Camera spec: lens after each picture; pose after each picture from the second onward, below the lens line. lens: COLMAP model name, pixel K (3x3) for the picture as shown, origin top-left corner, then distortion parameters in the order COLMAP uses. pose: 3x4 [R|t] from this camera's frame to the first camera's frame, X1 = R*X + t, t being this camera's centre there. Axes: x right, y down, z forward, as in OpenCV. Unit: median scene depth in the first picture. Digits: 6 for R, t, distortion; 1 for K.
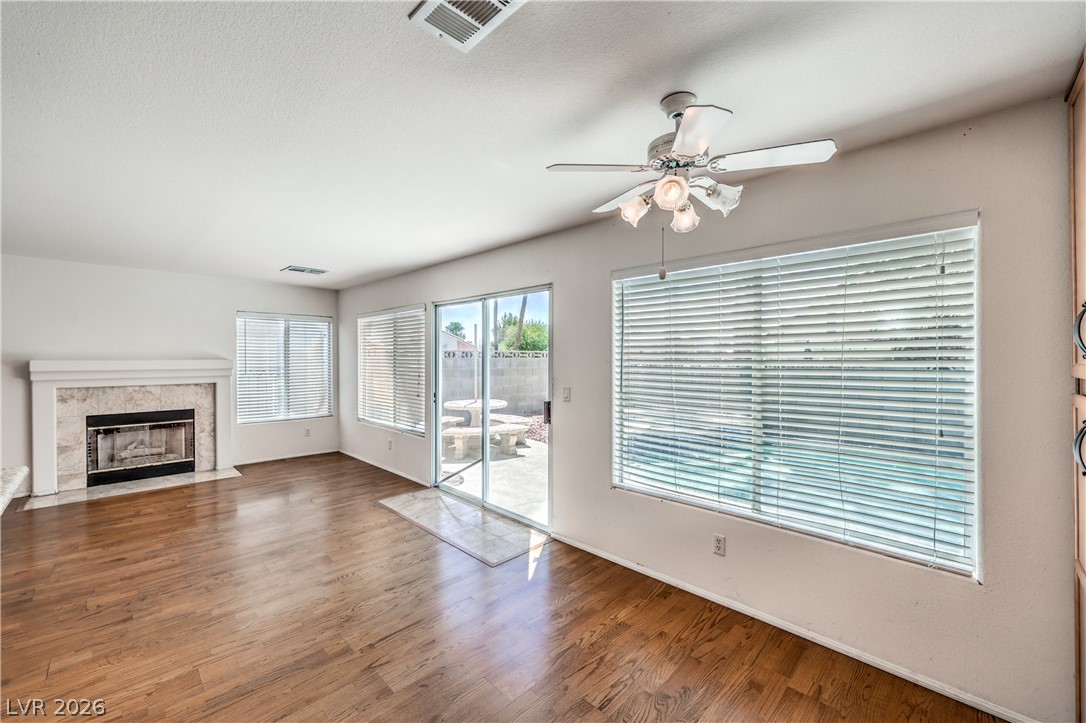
lens RADIAL K [[432.6, 0, 542.8], [0, 432.6, 359.5], [0, 0, 1]] dist [-0.000341, 0.000228]
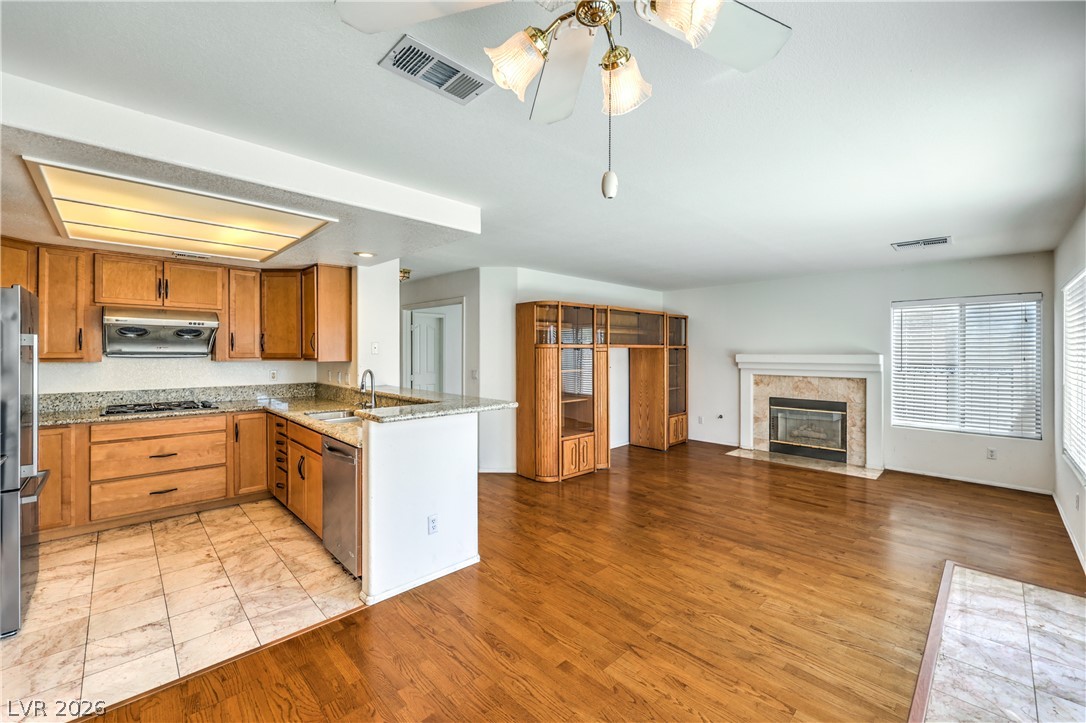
lens RADIAL K [[438.2, 0, 541.8], [0, 438.2, 351.8], [0, 0, 1]] dist [-0.002565, 0.000562]
pose [[-0.021594, -0.001715, -0.999765, 0.307683], [-0.005762, 0.999982, -0.001591, 0.000329], [0.999750, 0.005726, -0.021603, 0.370450]]
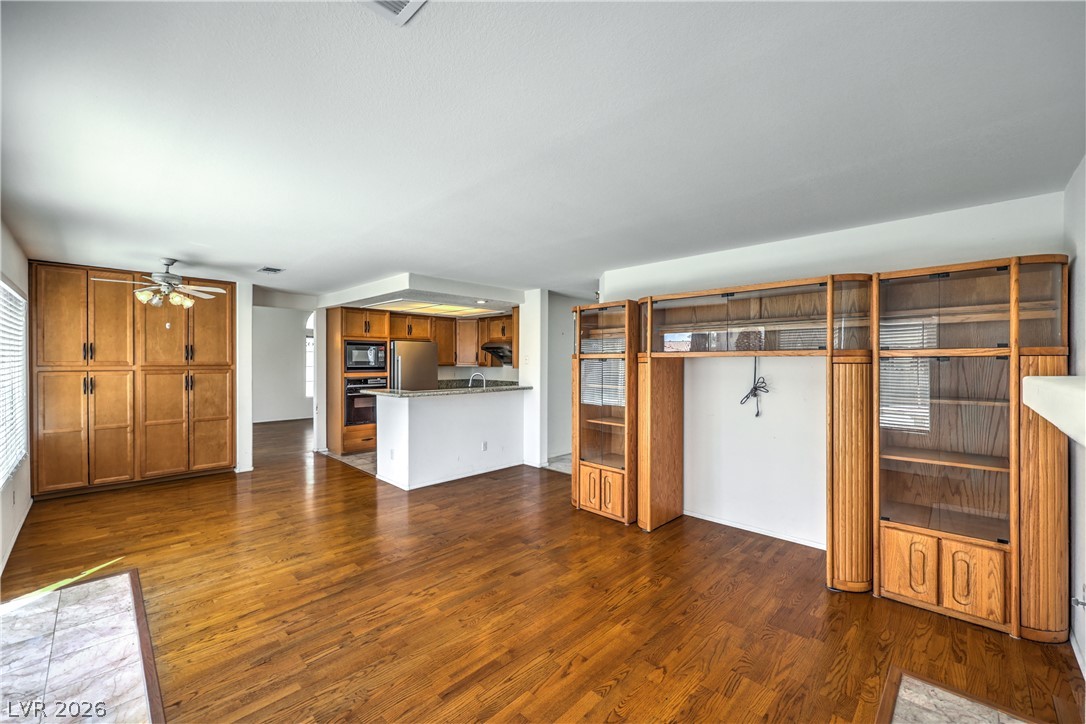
lens RADIAL K [[437.2, 0, 544.3], [0, 437.2, 363.3], [0, 0, 1]] dist [-0.001512, 0.000075]
pose [[-0.999950, -0.006463, -0.007582, -0.722380], [-0.006530, 0.999939, 0.008872, -0.009225], [0.007524, 0.008921, -0.999932, 1.378823]]
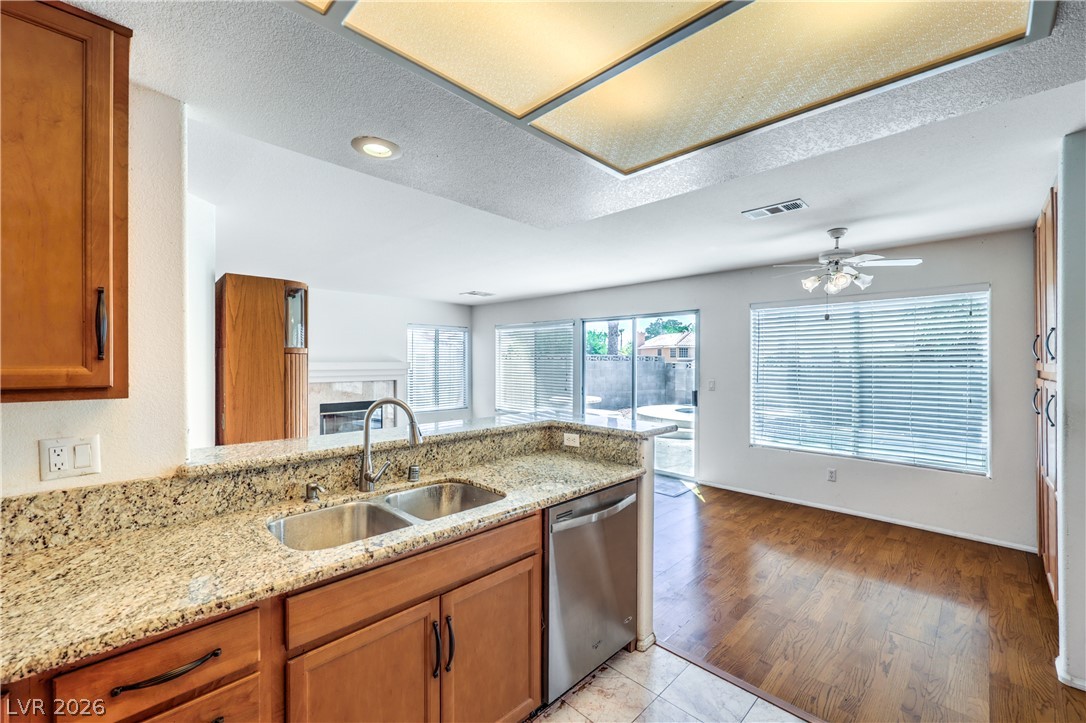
lens RADIAL K [[440.8, 0, 549.0], [0, 440.8, 362.6], [0, 0, 1]] dist [-0.000878, -0.000112]
pose [[1.000000, 0.000297, -0.000878, -0.382694], [-0.000297, 1.000000, -0.000053, 0.002337], [0.000878, 0.000053, 1.000000, -0.386338]]
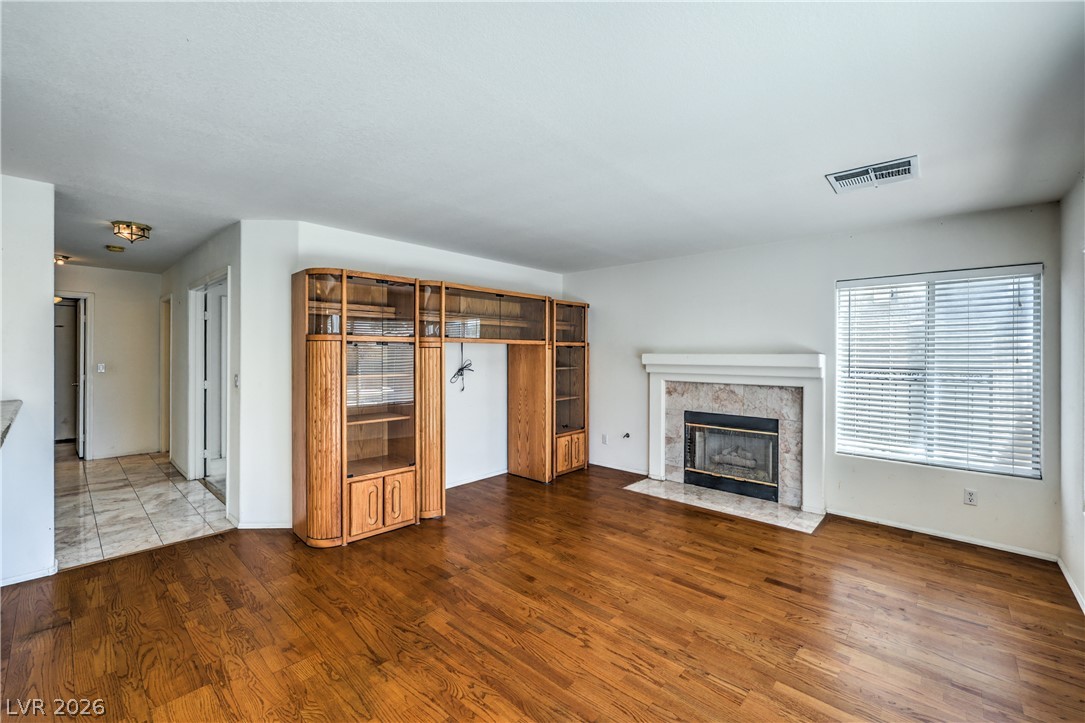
lens RADIAL K [[447.4, 0, 540.7], [0, 447.4, 353.9], [0, 0, 1]] dist [0.000619, 0.000090]
pose [[0.037462, -0.002576, -0.999295, -0.053499], [-0.010343, 0.999942, -0.002965, 0.008528], [0.999245, 0.010447, 0.037433, 0.689632]]
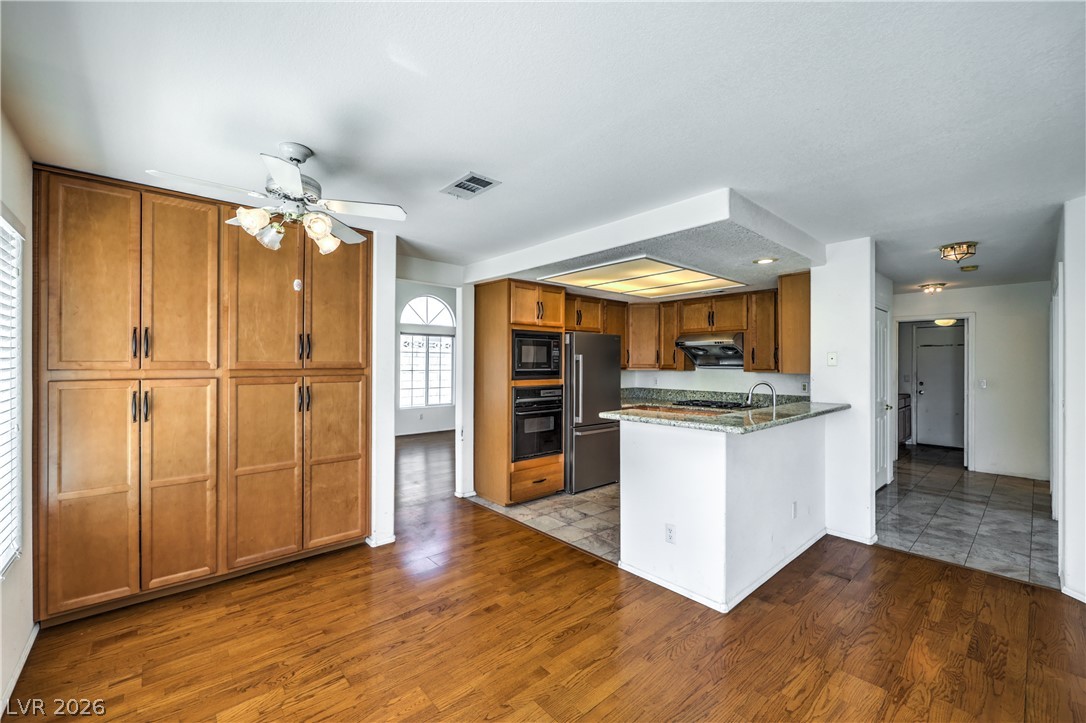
lens RADIAL K [[440.8, 0, 549.0], [0, 440.8, 362.6], [0, 0, 1]] dist [-0.000878, -0.000112]
pose [[-0.998267, -0.004666, 0.058659, -0.184572], [-0.004770, 0.999987, -0.001639, 0.003209], [-0.058651, -0.001916, -0.998277, 0.849520]]
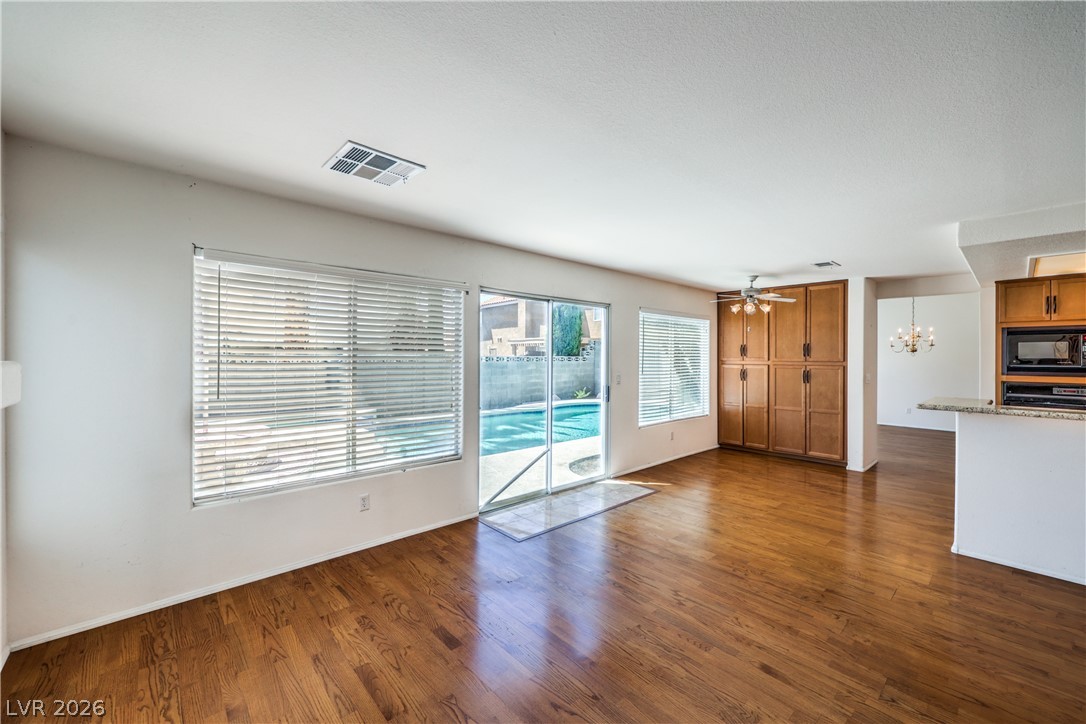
lens RADIAL K [[432.6, 0, 542.8], [0, 432.6, 360.0], [0, 0, 1]] dist [-0.000341, 0.000228]
pose [[0.055663, -0.010882, 0.998390, -1.147156], [-0.002765, 0.999935, 0.011053, -0.003142], [-0.998446, -0.003376, 0.055629, 0.912701]]
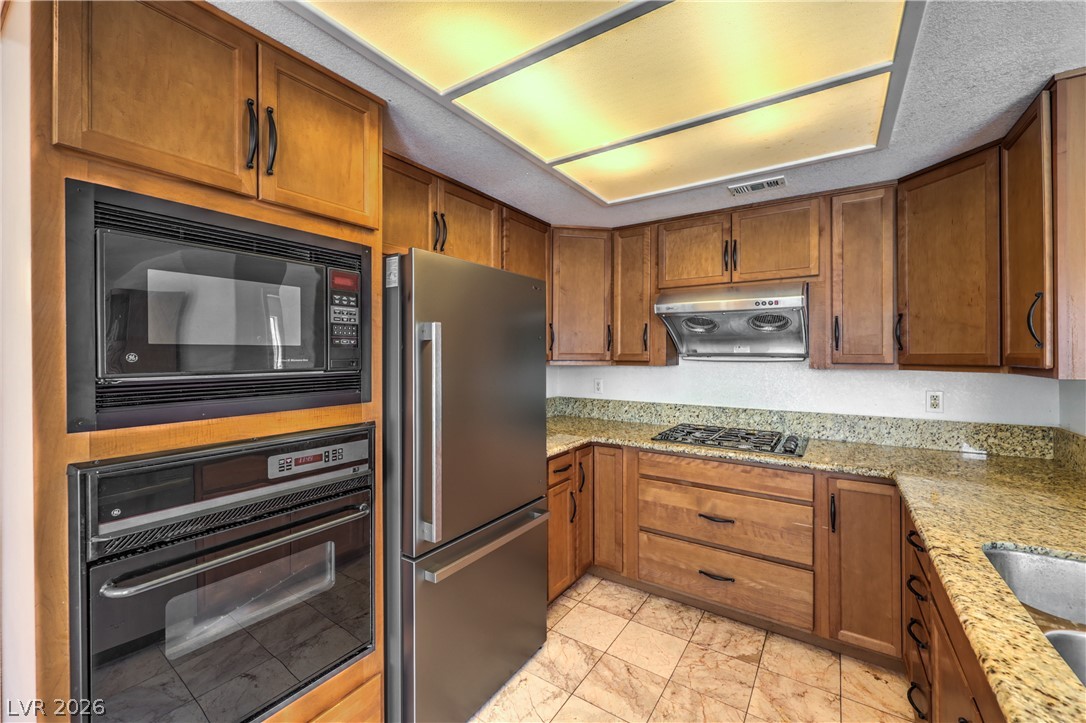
lens RADIAL K [[435.0, 0, 544.2], [0, 435.0, 357.2], [0, 0, 1]] dist [-0.000914, -0.000188]
pose [[-0.982378, -0.000332, -0.186905, -0.218295], [-0.001610, 0.999976, 0.006684, 0.005917], [0.186898, 0.006868, -0.982355, 0.098509]]
